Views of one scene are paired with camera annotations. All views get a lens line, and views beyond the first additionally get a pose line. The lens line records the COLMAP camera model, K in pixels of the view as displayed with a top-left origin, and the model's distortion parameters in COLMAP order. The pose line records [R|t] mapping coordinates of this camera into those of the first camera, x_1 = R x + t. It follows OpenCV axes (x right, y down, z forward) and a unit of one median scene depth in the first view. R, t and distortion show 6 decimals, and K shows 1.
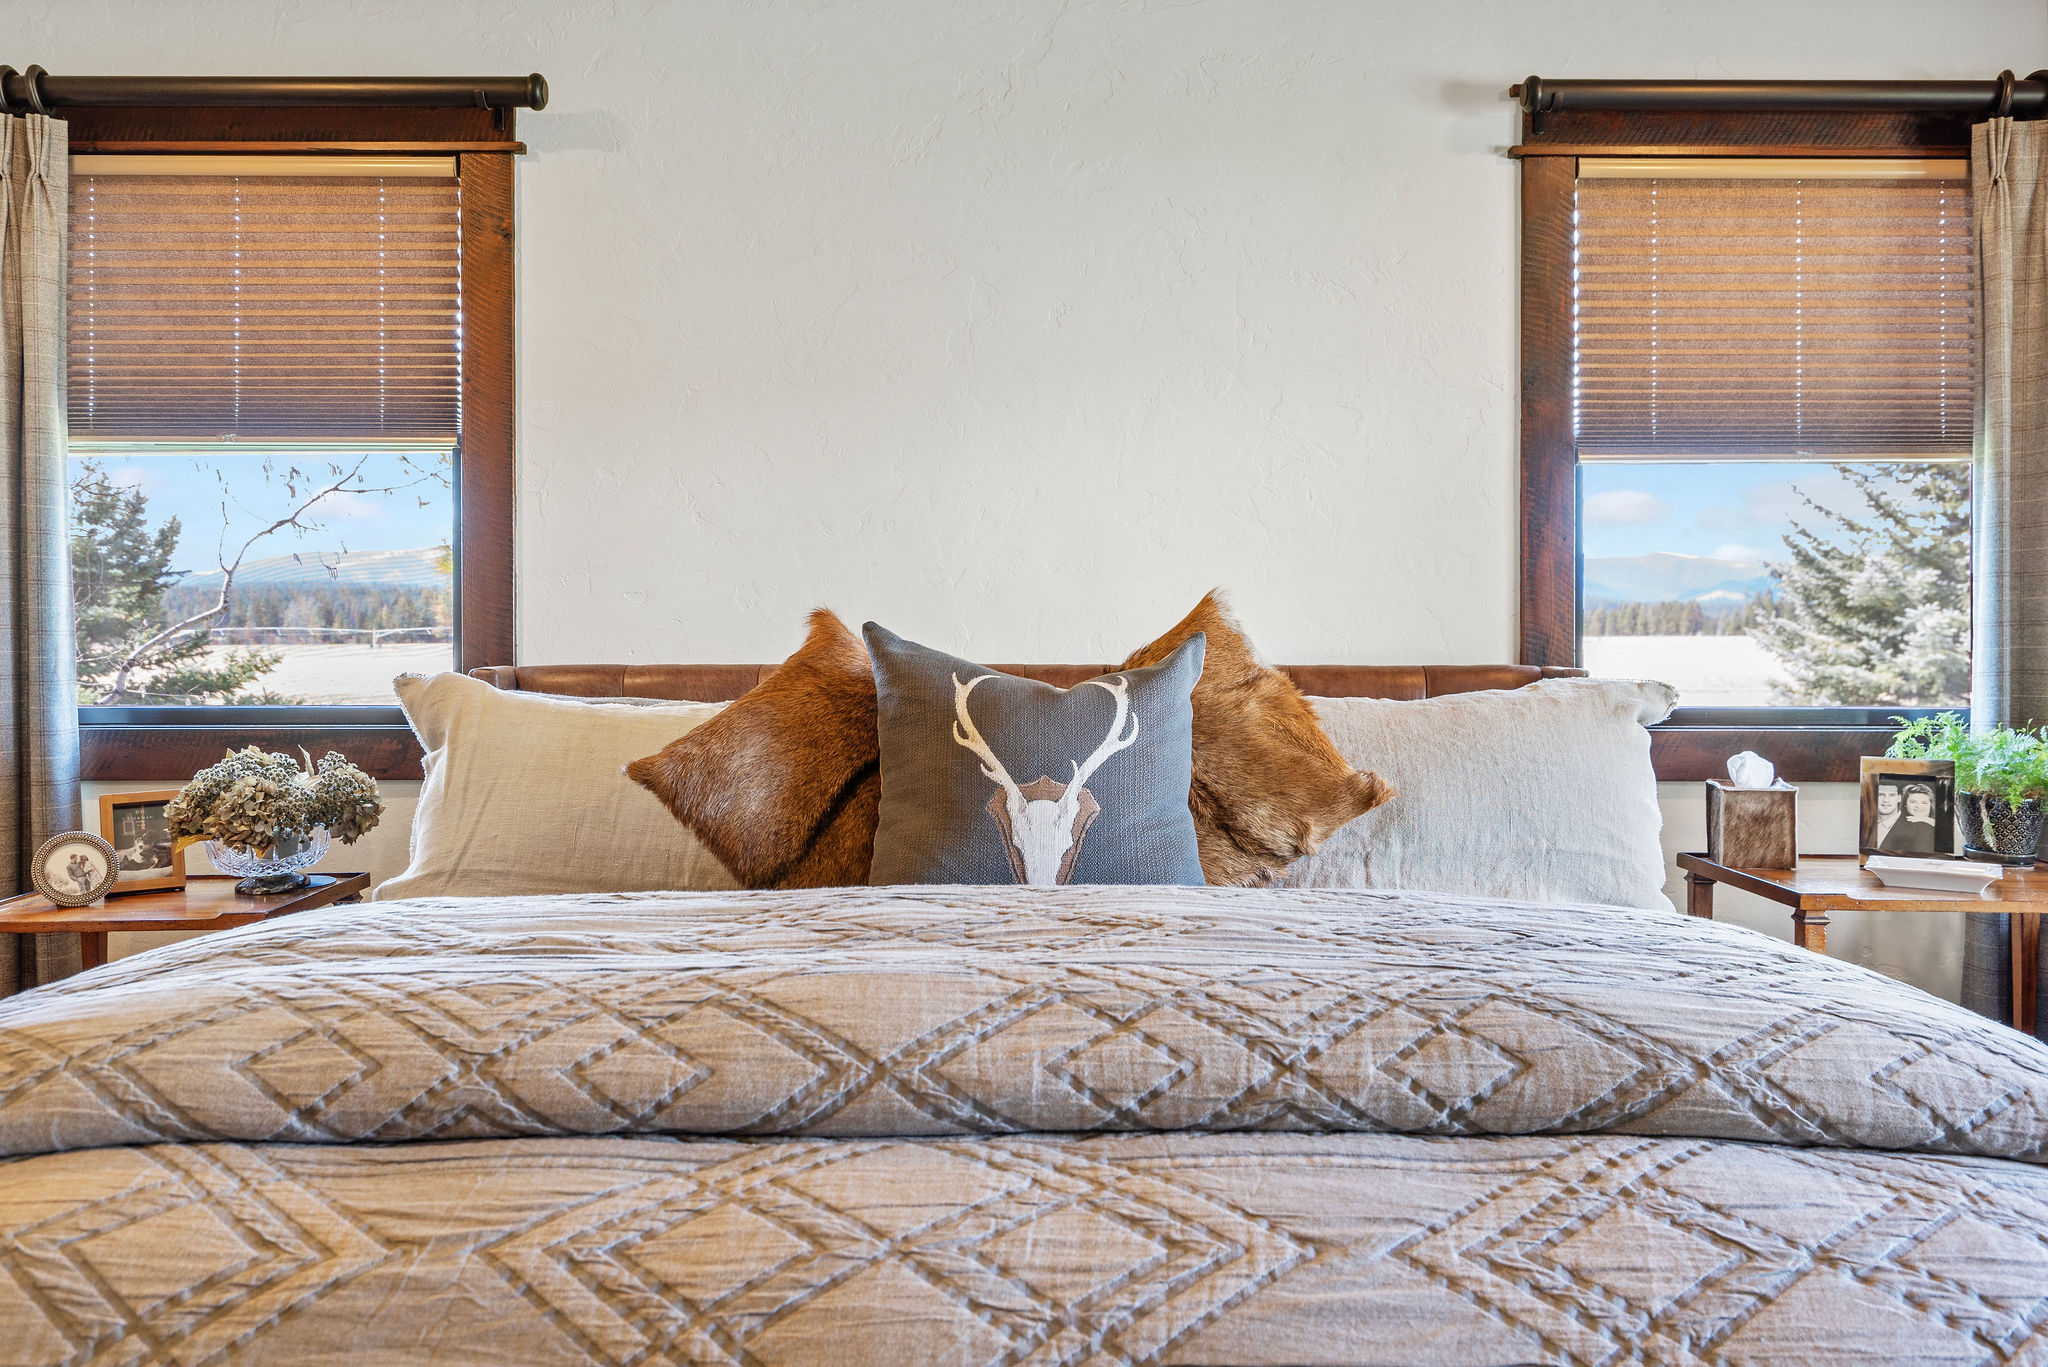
lens RADIAL K [[1686.0, 0, 1018.5], [0, 1686.0, 631.2], [0, 0, 1]] dist [0.005641, -0.006602]
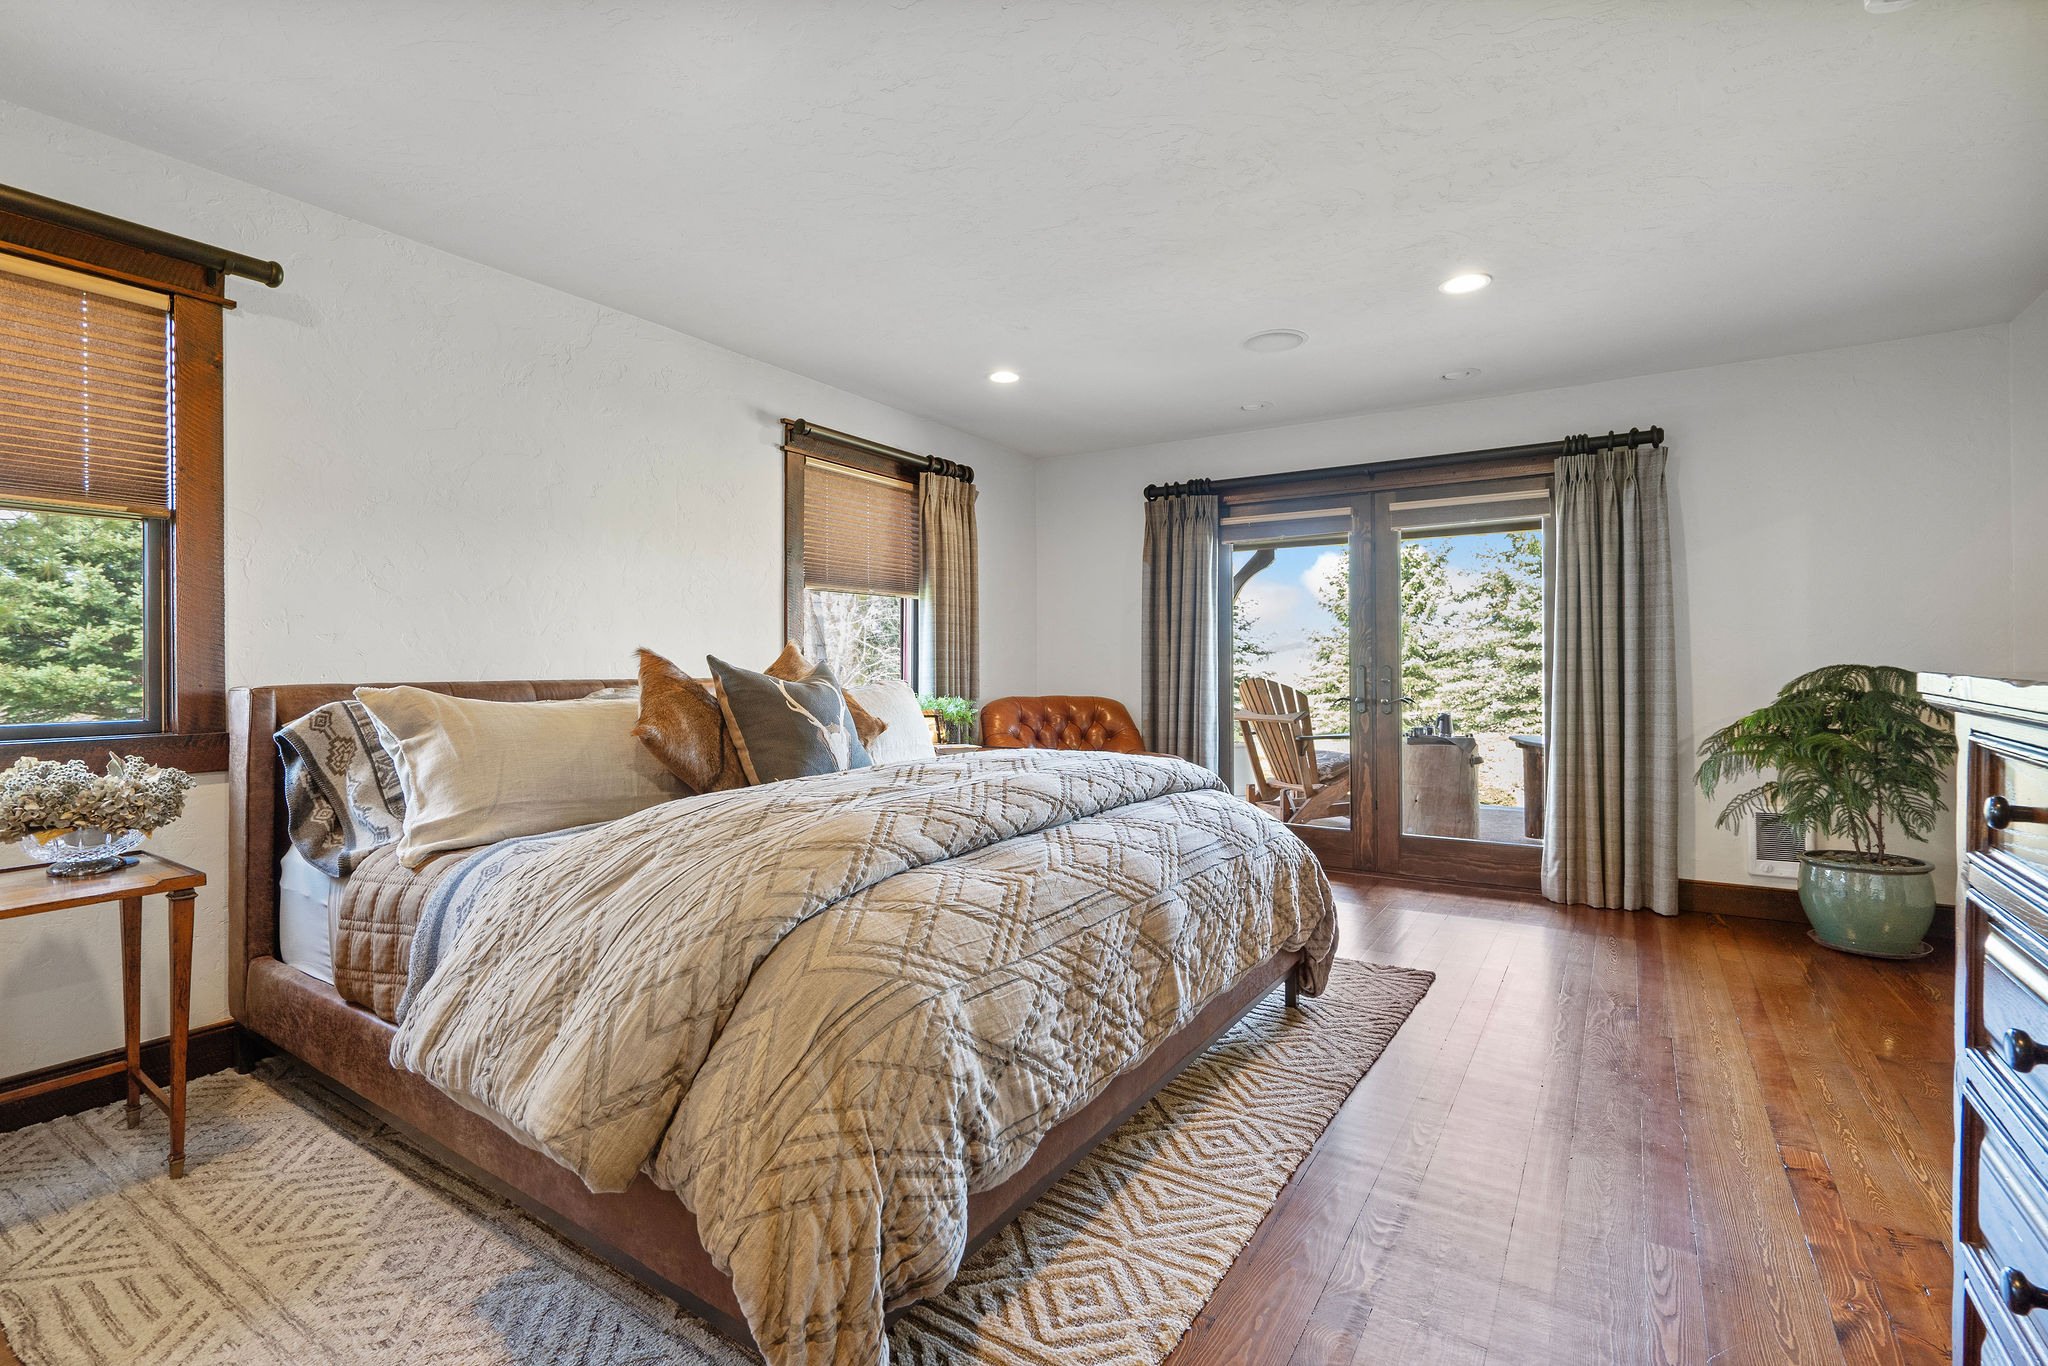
lens RADIAL K [[947.1, 0, 1024.9], [0, 947.1, 674.9], [0, 0, 1]] dist [-0.006124, 0.000267]
pose [[0.539192, -0.009211, 0.842132, -0.599885], [0.003221, 0.999955, 0.008875, 0.006370], [-0.842177, -0.002073, 0.539198, 0.055507]]
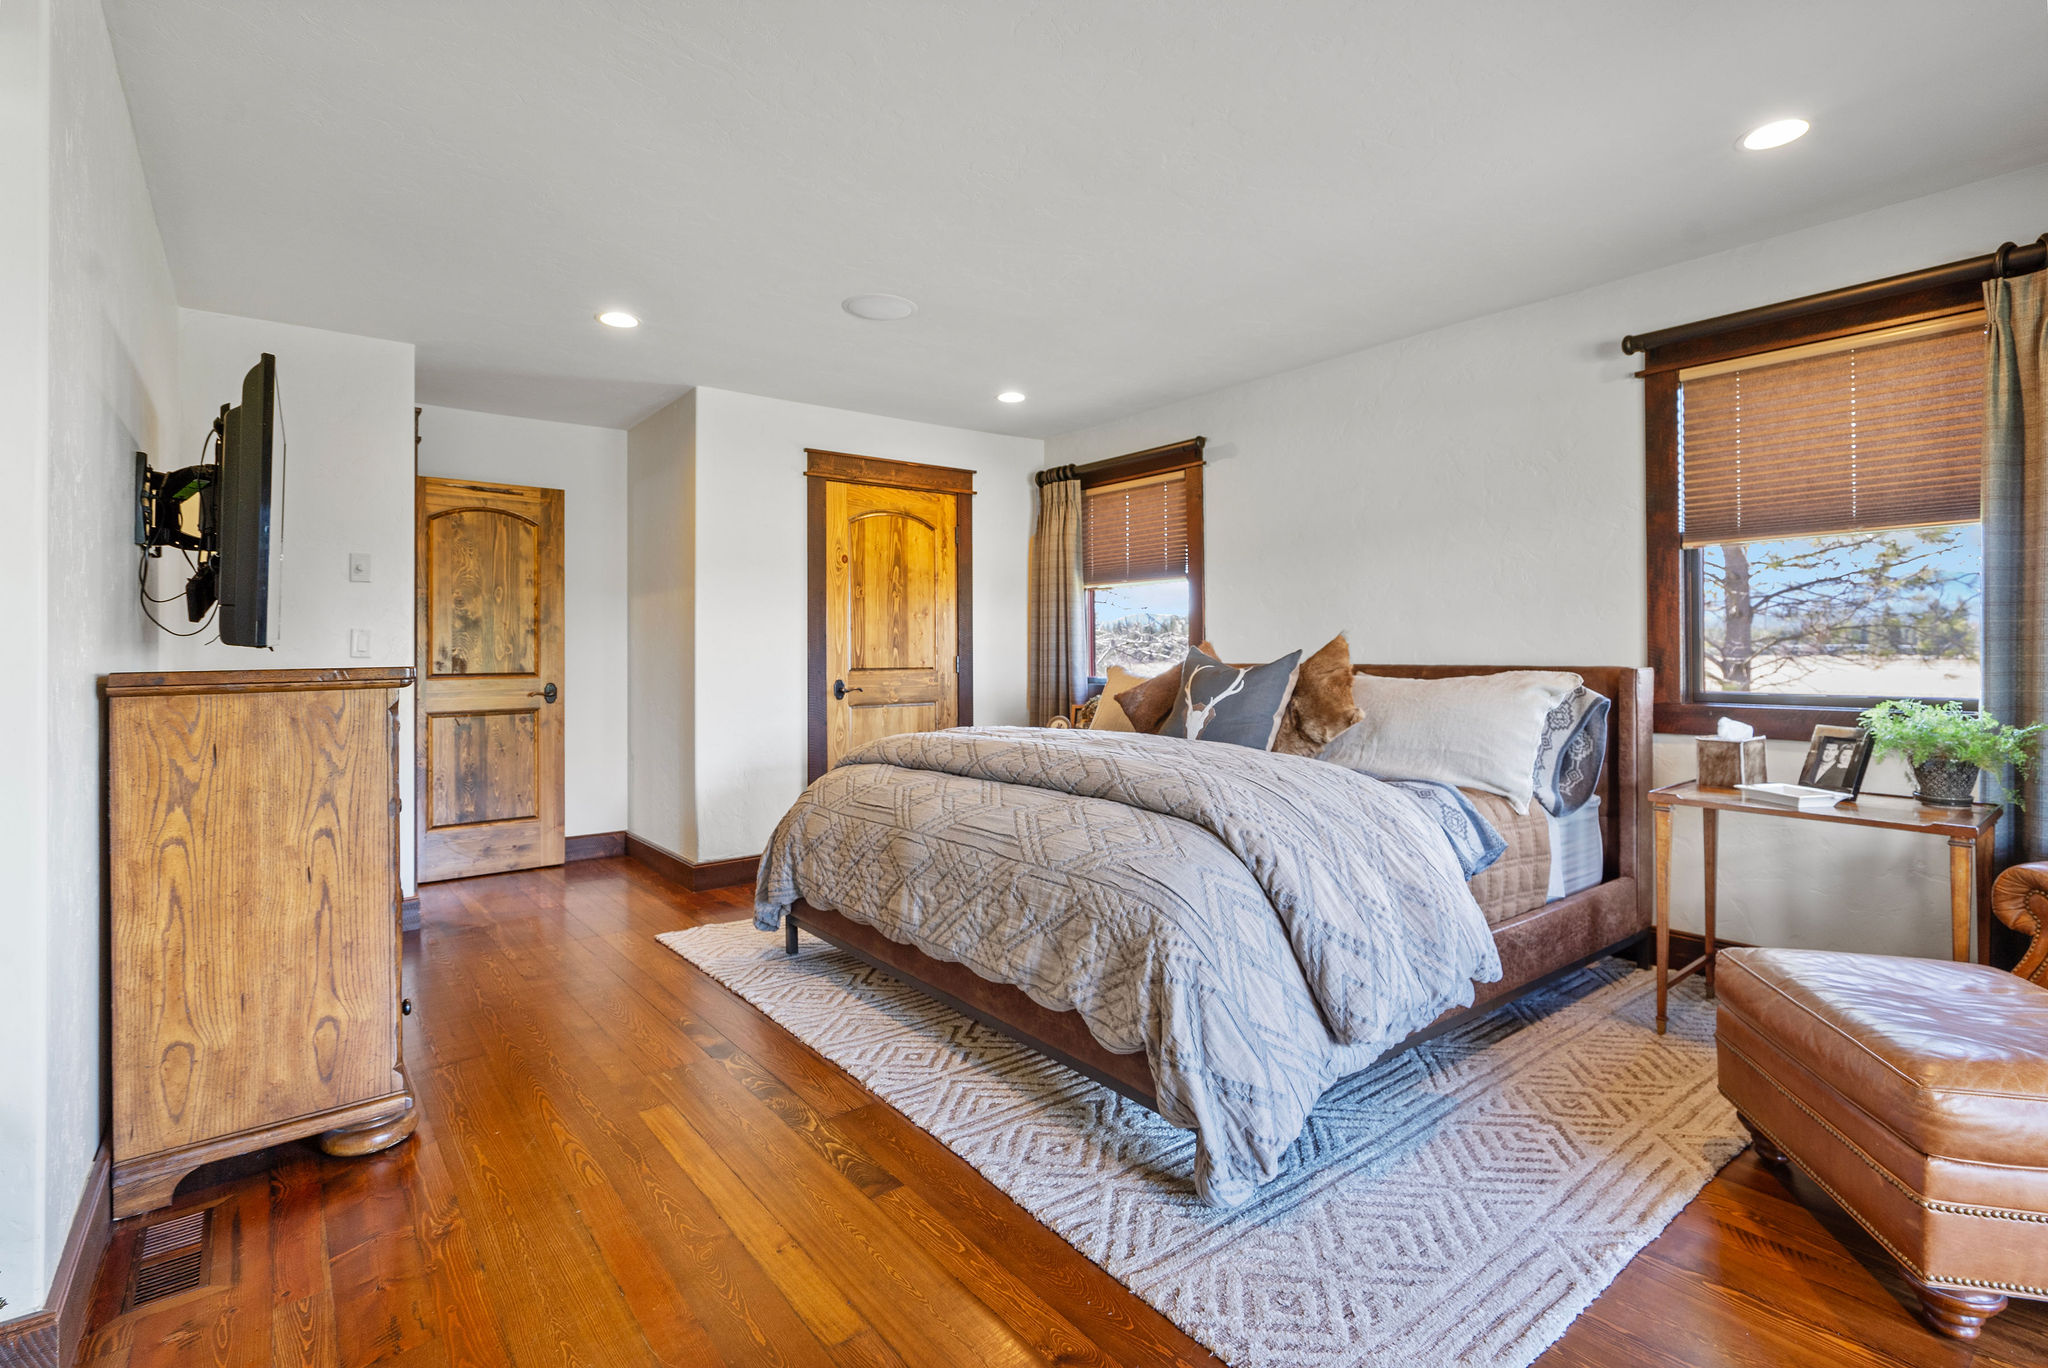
lens RADIAL K [[947.1, 0, 1025.5], [0, 947.1, 647.5], [0, 0, 1]] dist [-0.006124, 0.000267]
pose [[0.623026, -0.008004, -0.782161, 0.674524], [0.005929, 0.999967, -0.005510, 0.002110], [0.782179, -0.001204, 0.623053, -0.117084]]
